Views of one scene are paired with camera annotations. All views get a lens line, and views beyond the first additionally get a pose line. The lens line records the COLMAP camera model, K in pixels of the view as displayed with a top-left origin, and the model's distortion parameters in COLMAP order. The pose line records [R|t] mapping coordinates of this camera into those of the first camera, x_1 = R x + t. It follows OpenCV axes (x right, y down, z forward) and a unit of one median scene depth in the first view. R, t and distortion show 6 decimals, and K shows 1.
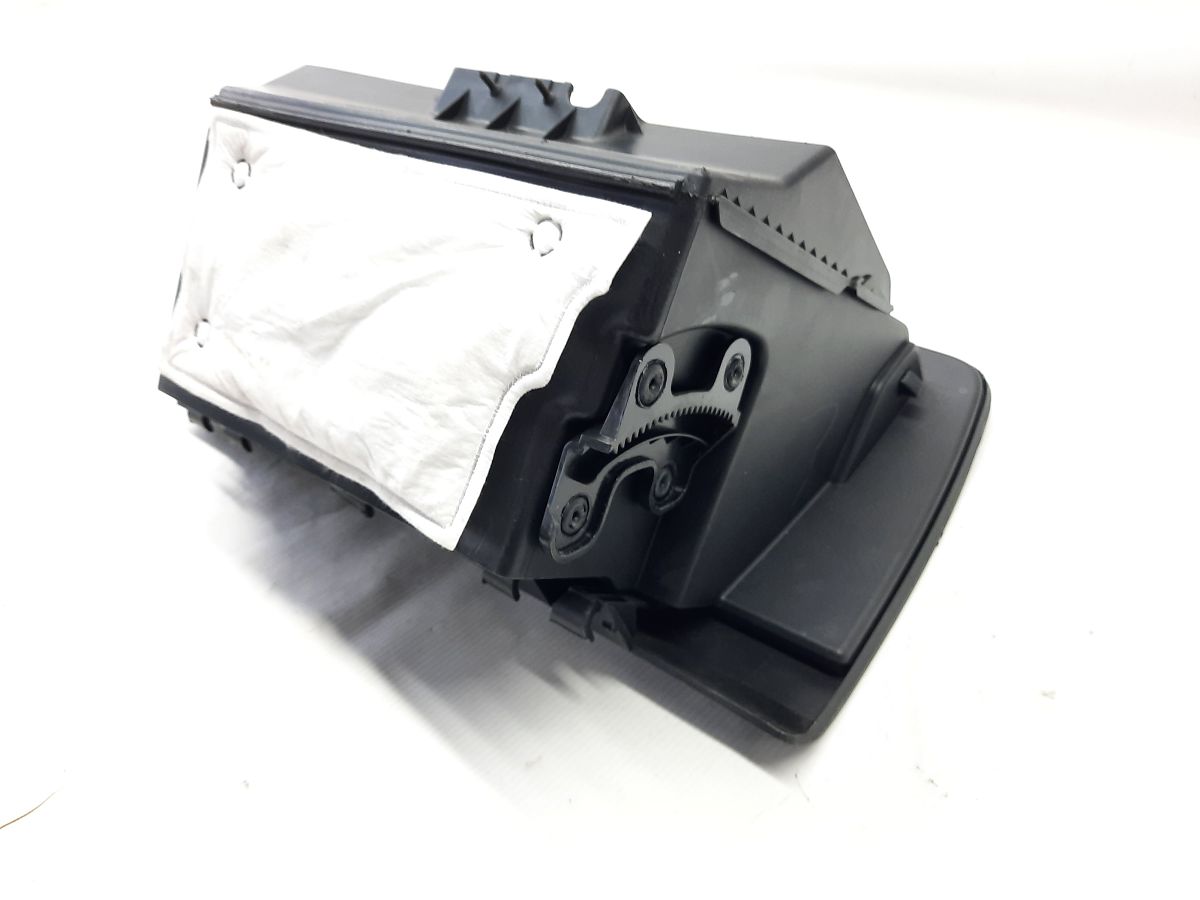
lens RADIAL K [[871.5, 0, 597.0], [0, 871.5, 485.0], [0, 0, 1]] dist [0.051004, -0.085378]
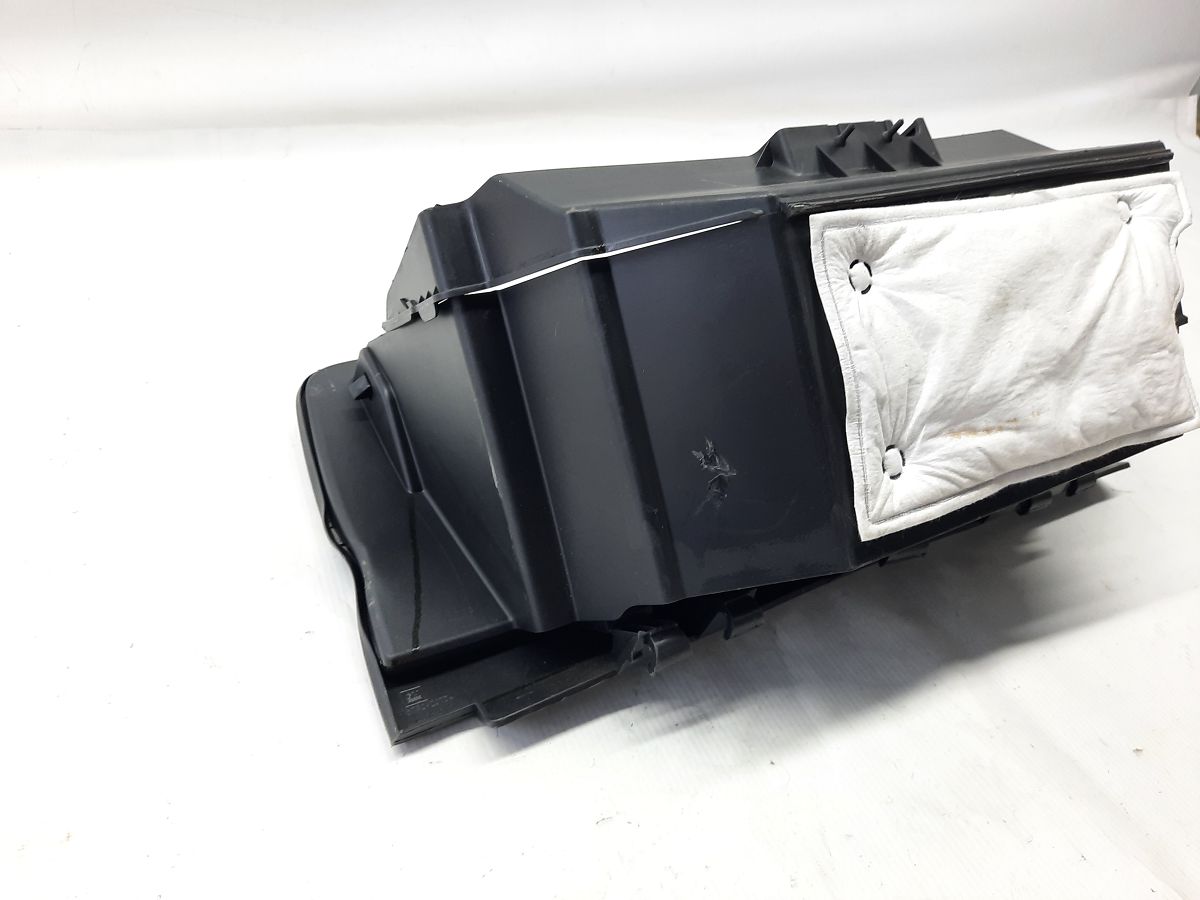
lens RADIAL K [[871.5, 0, 597.0], [0, 871.5, 485.0], [0, 0, 1]] dist [0.051004, -0.085378]
pose [[0.341153, -0.477566, 0.809658, -1.598268], [0.489717, 0.825505, 0.280568, -0.685567], [-0.802366, 0.300787, 0.515496, 1.017579]]
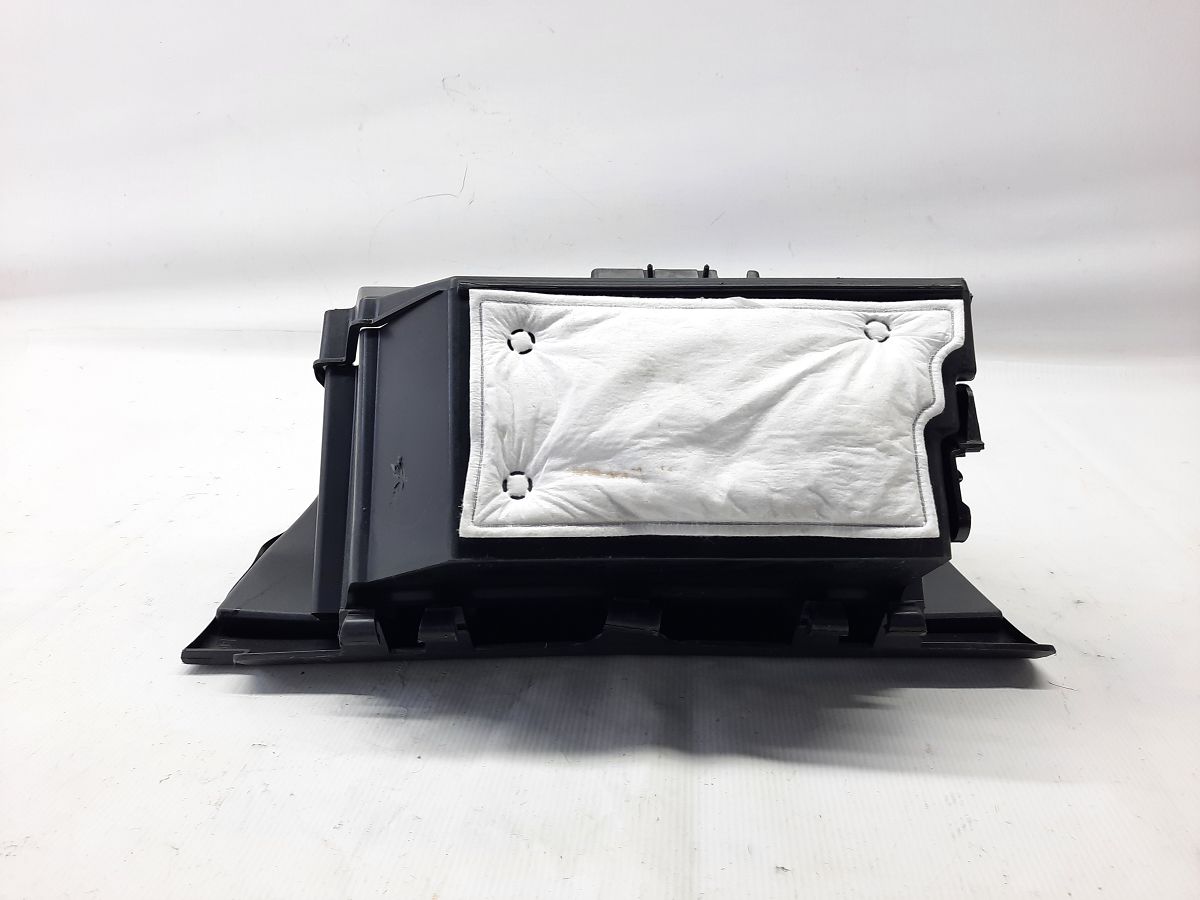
lens RADIAL K [[871.5, 0, 597.0], [0, 871.5, 485.0], [0, 0, 1]] dist [0.051004, -0.085378]
pose [[0.758532, -0.136565, 0.637164, -1.308408], [0.350294, 0.909954, -0.221985, 0.108851], [-0.549475, 0.391578, 0.738068, 0.253780]]
